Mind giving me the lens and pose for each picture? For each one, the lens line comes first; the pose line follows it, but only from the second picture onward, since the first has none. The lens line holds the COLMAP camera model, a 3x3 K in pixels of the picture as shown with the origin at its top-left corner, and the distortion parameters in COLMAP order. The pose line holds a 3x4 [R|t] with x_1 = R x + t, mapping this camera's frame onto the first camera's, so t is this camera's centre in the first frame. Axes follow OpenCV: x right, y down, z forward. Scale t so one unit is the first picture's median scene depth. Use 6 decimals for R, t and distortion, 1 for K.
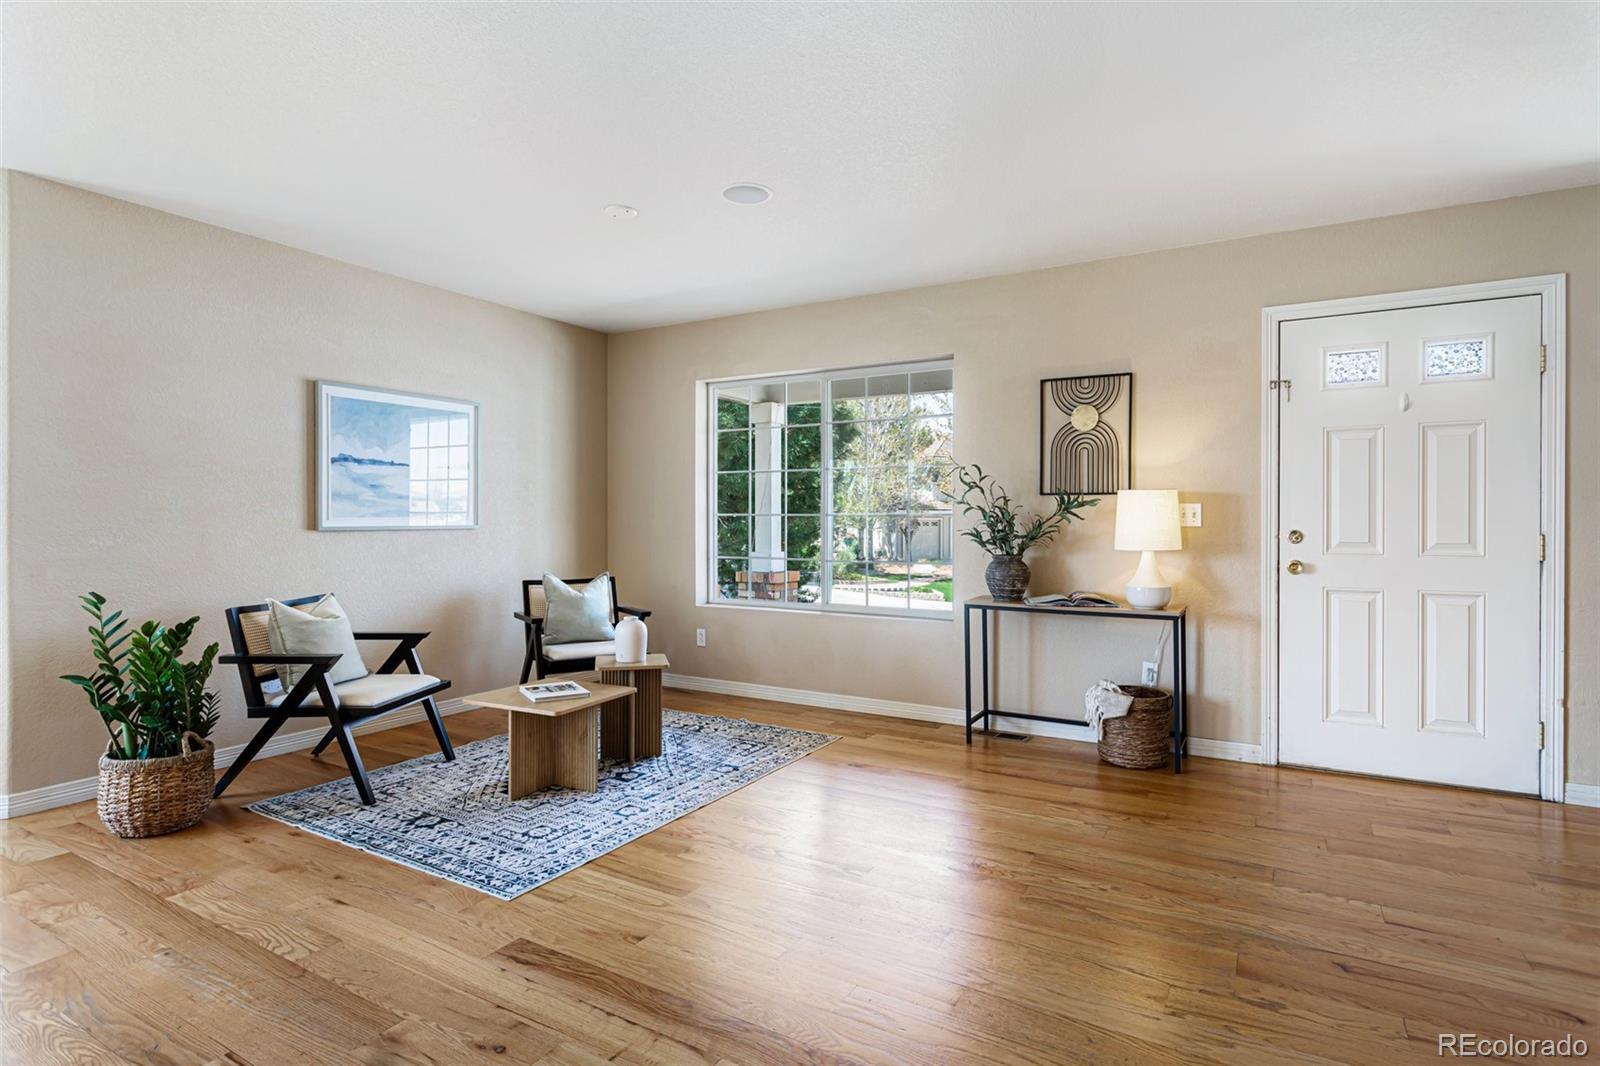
lens RADIAL K [[813.0, 0, 795.7], [0, 813.0, 532.6], [0, 0, 1]] dist [-0.006864, 0.001863]
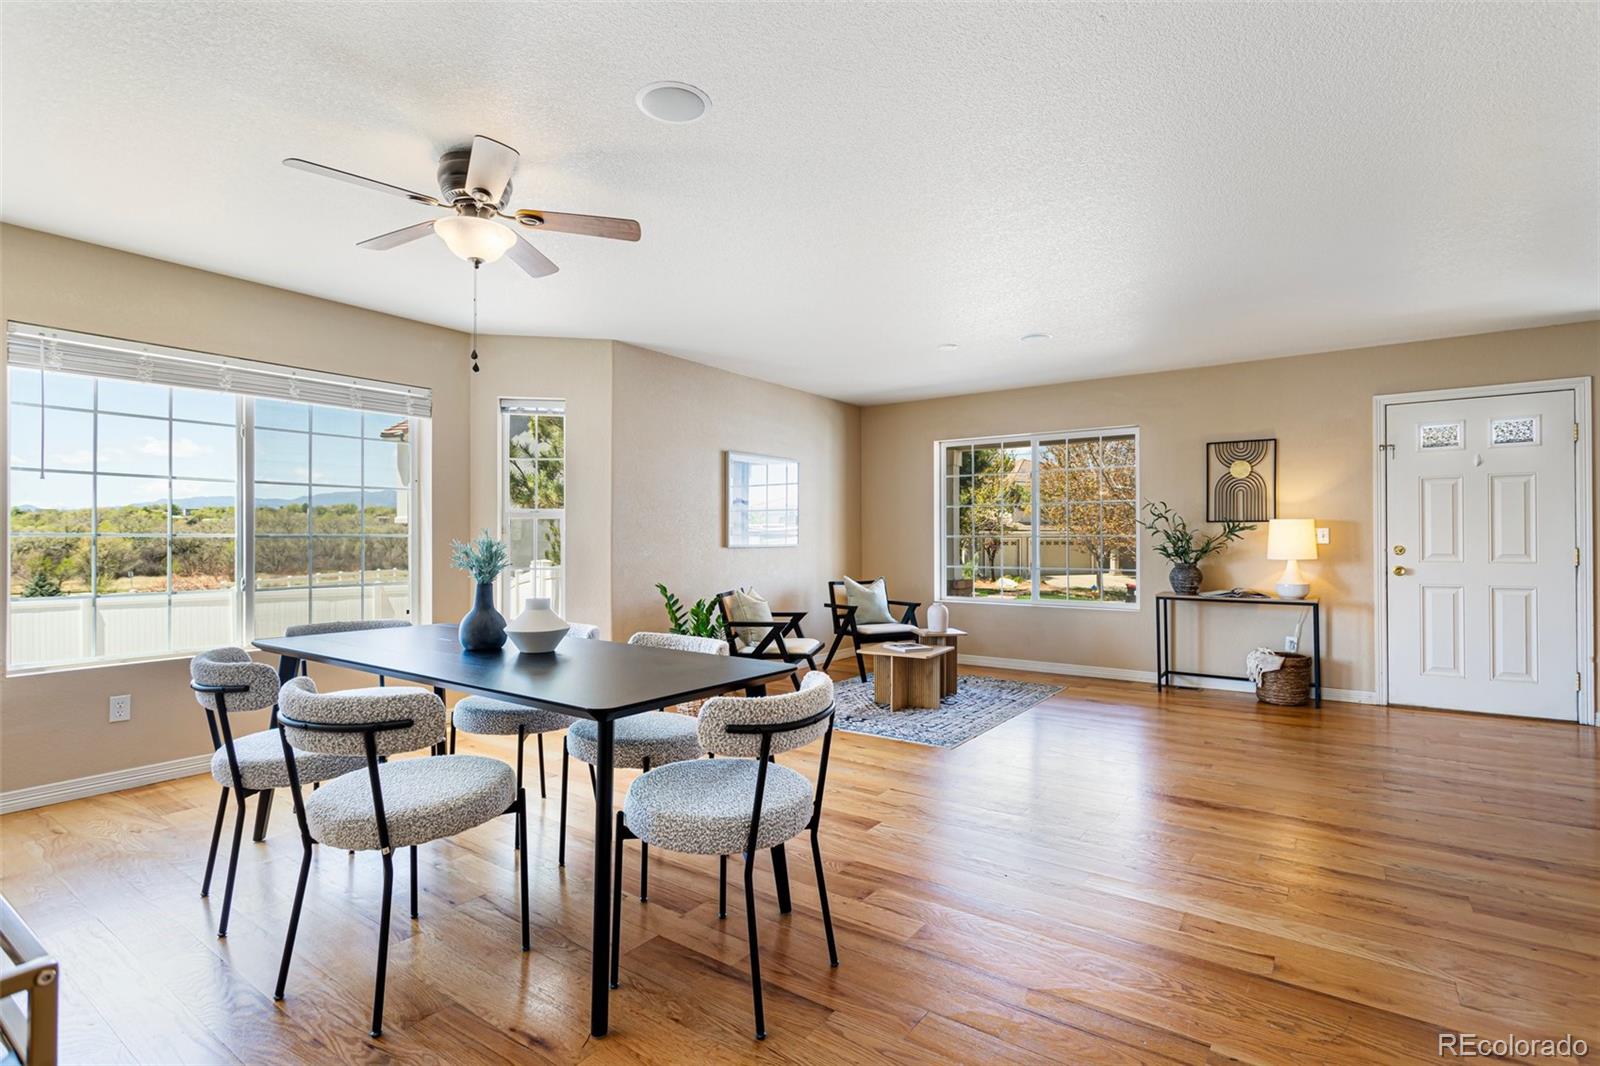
lens RADIAL K [[760.1, 0, 795.2], [0, 760.1, 541.9], [0, 0, 1]] dist [-0.000464, 0.000135]
pose [[0.995985, -0.001758, -0.089498, -0.333900], [0.000612, 0.999918, -0.012827, 0.006279], [0.089513, 0.012721, 0.995904, -0.448471]]
